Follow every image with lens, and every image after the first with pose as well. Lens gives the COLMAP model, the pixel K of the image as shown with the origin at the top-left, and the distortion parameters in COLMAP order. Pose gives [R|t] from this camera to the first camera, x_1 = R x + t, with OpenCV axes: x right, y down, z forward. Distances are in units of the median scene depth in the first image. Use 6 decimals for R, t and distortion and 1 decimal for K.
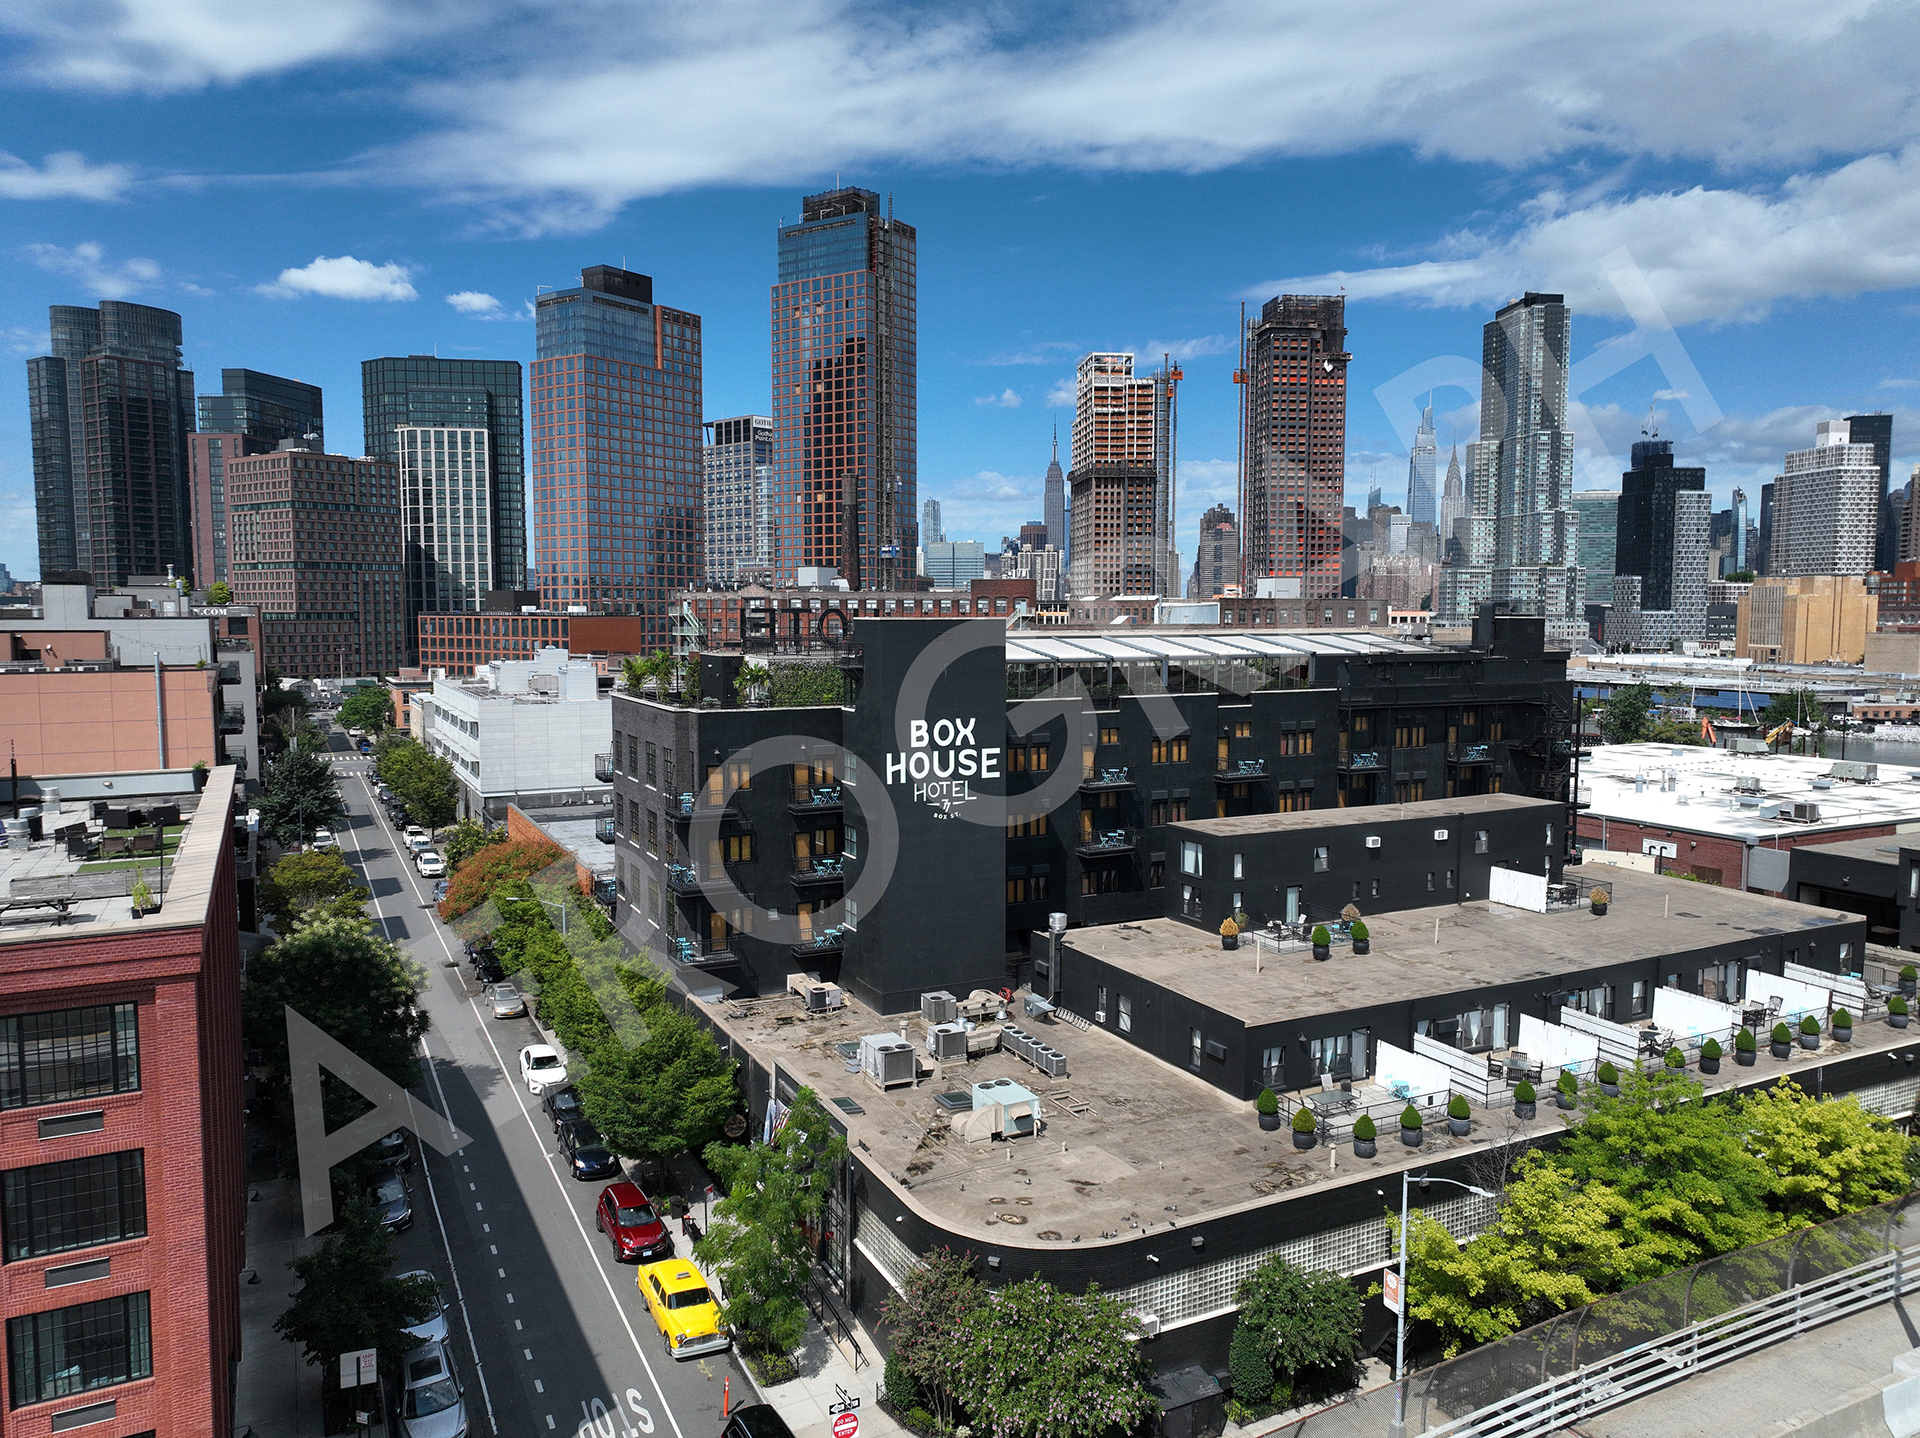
lens RADIAL K [[1365.1, 0, 957.0], [0, 1365.1, 715.7], [0, 0, 1]] dist [0.001217, 0.020732]
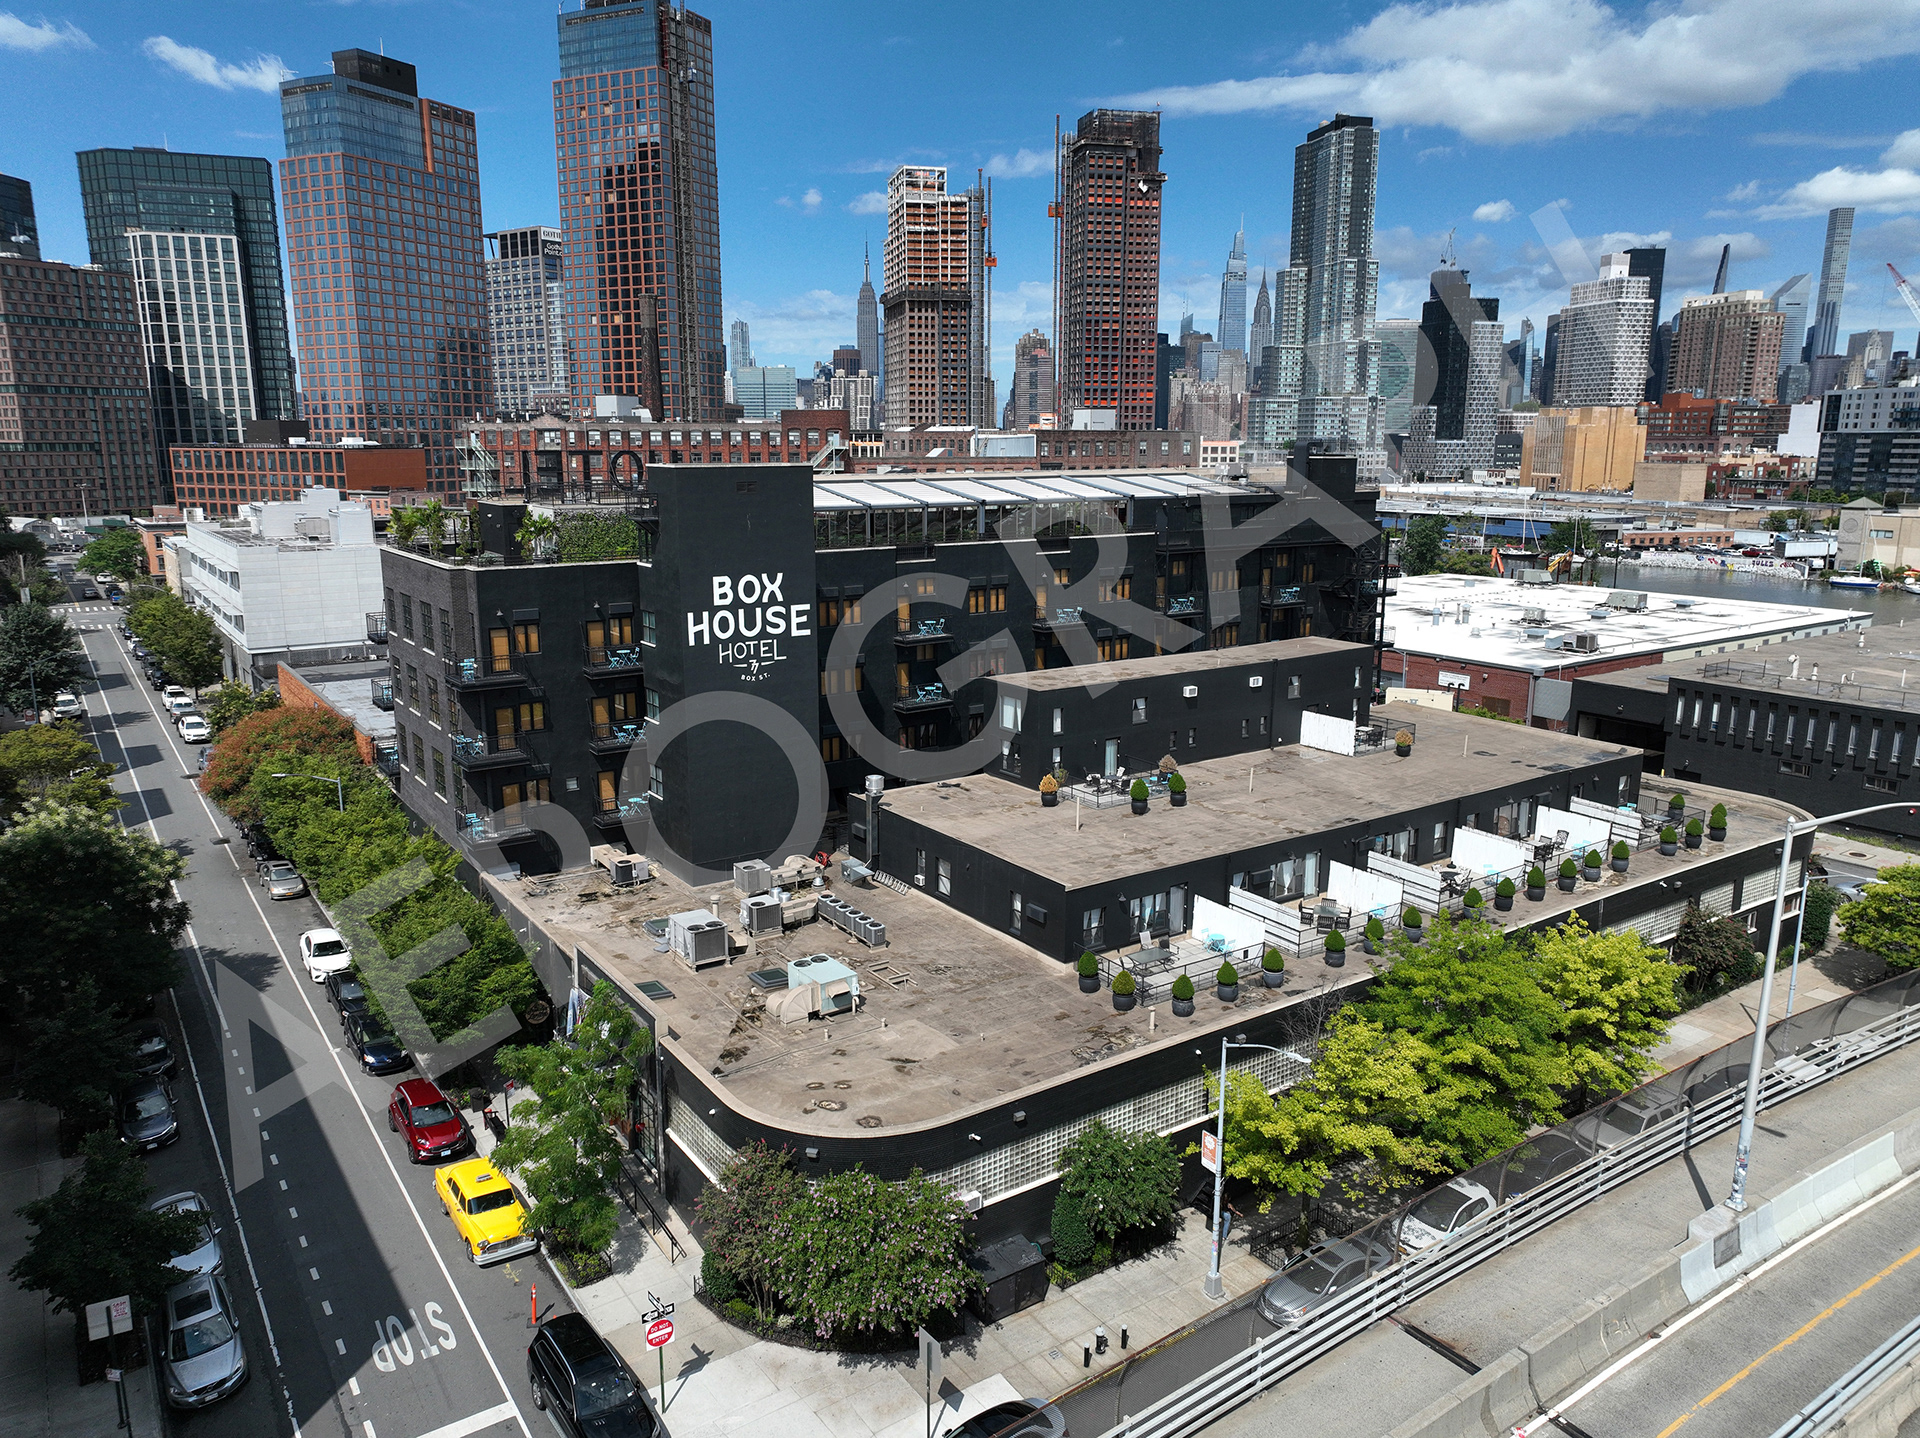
lens RADIAL K [[1365.1, 0, 958.3], [0, 1365.1, 717.6], [0, 0, 1]] dist [0.001217, 0.020732]
pose [[0.990959, -0.027411, 0.131338, 0.006444], [0.010820, 0.992047, 0.125403, -0.014558], [-0.133731, -0.122848, 0.983374, 0.043126]]
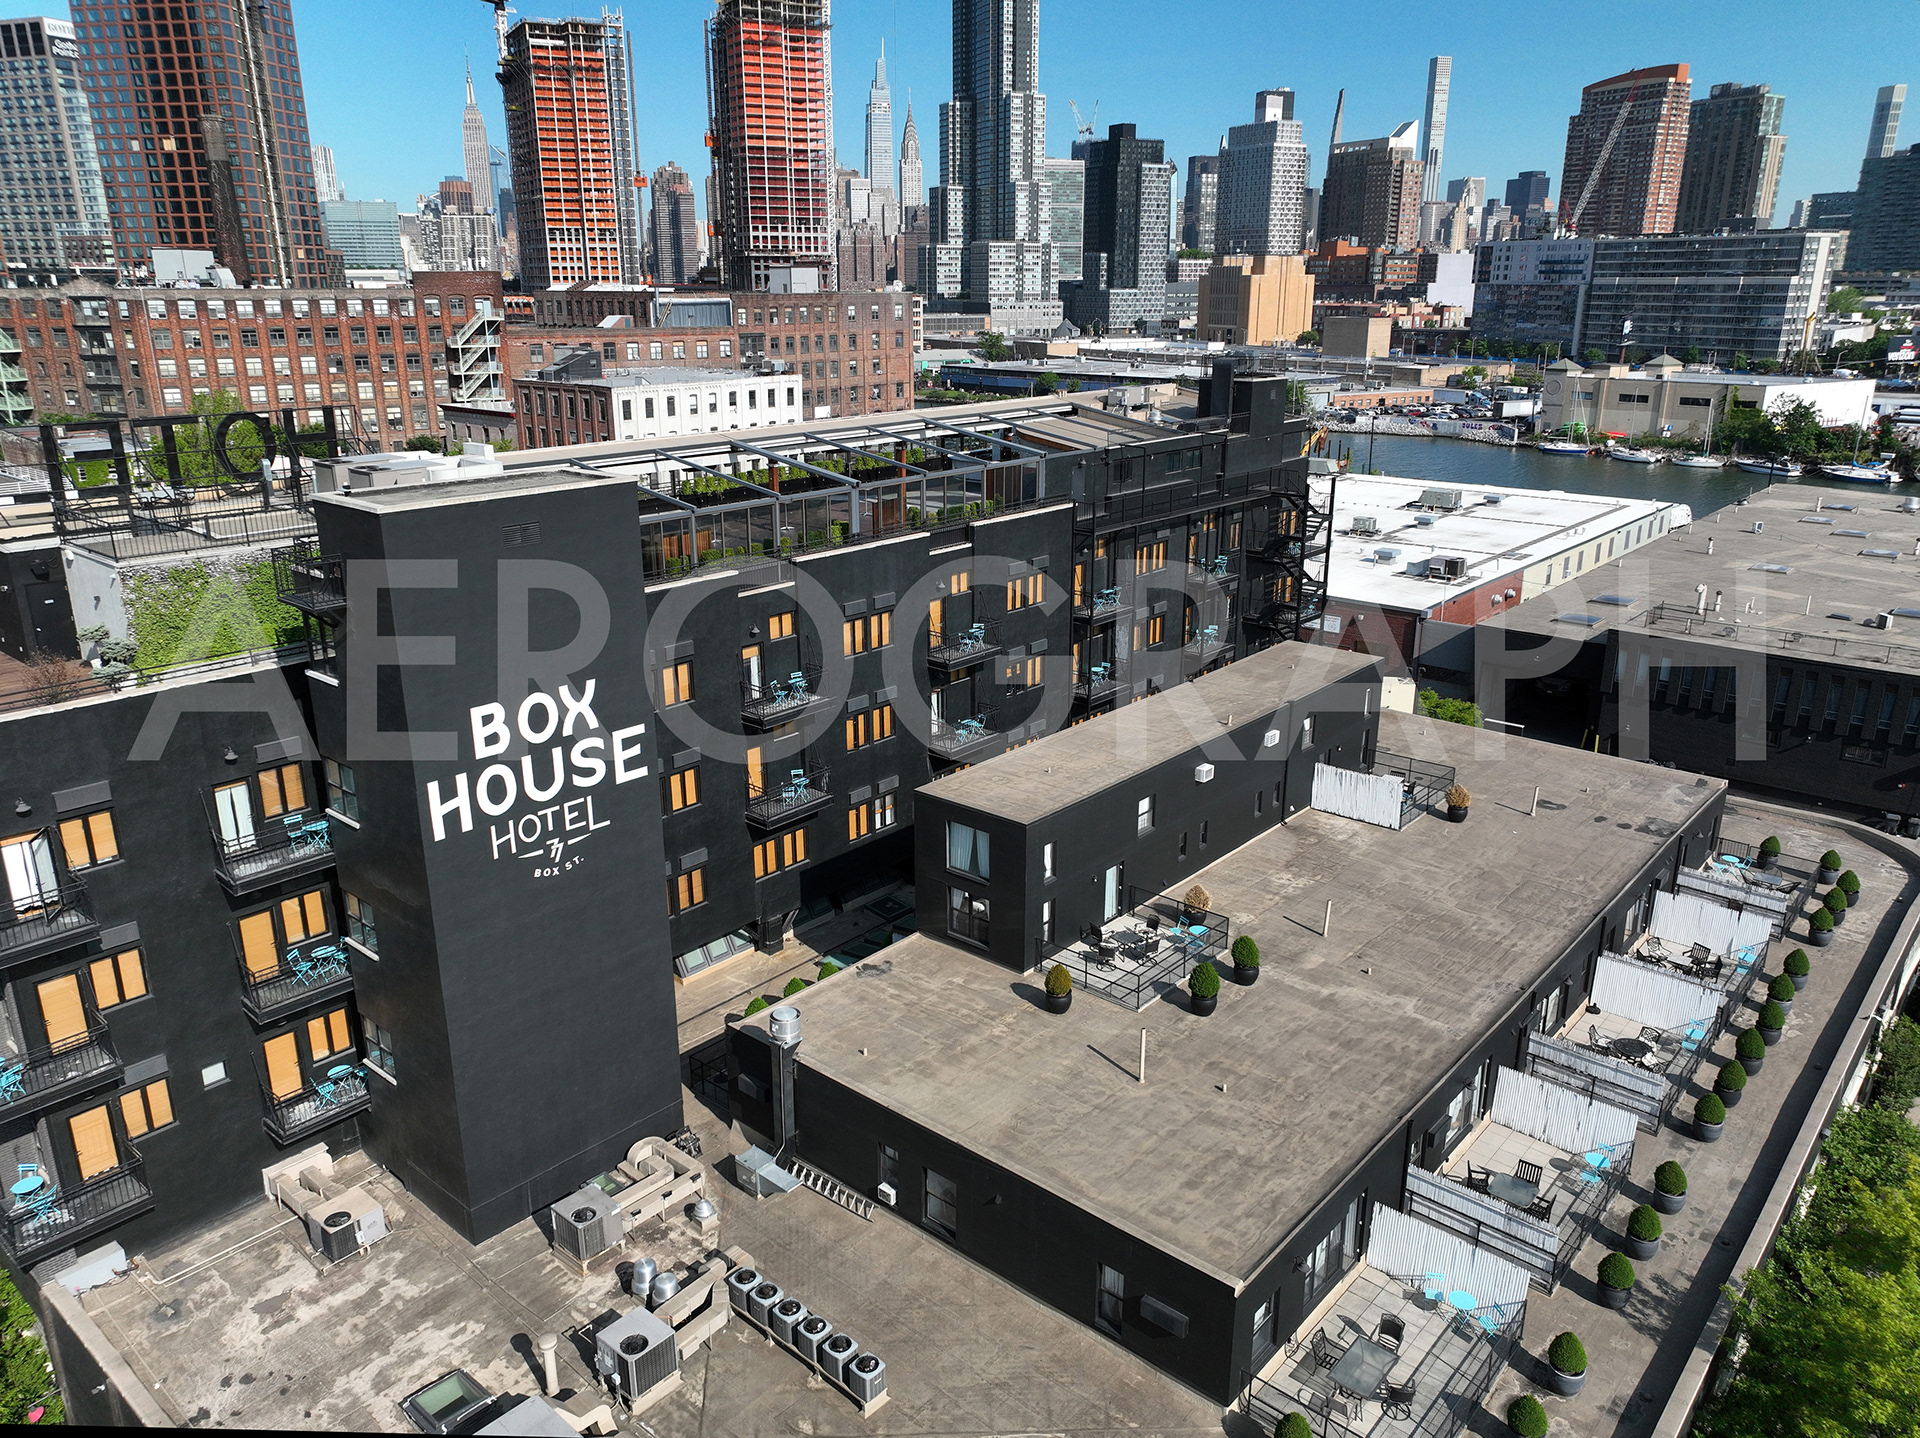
lens RADIAL K [[1365.1, 0, 949.7], [0, 1365.1, 711.0], [0, 0, 1]] dist [0.001217, 0.020732]
pose [[0.926128, -0.117623, 0.358401, -0.045115], [0.032822, 0.971664, 0.234076, -0.094707], [-0.375779, -0.205021, 0.903746, 0.438636]]
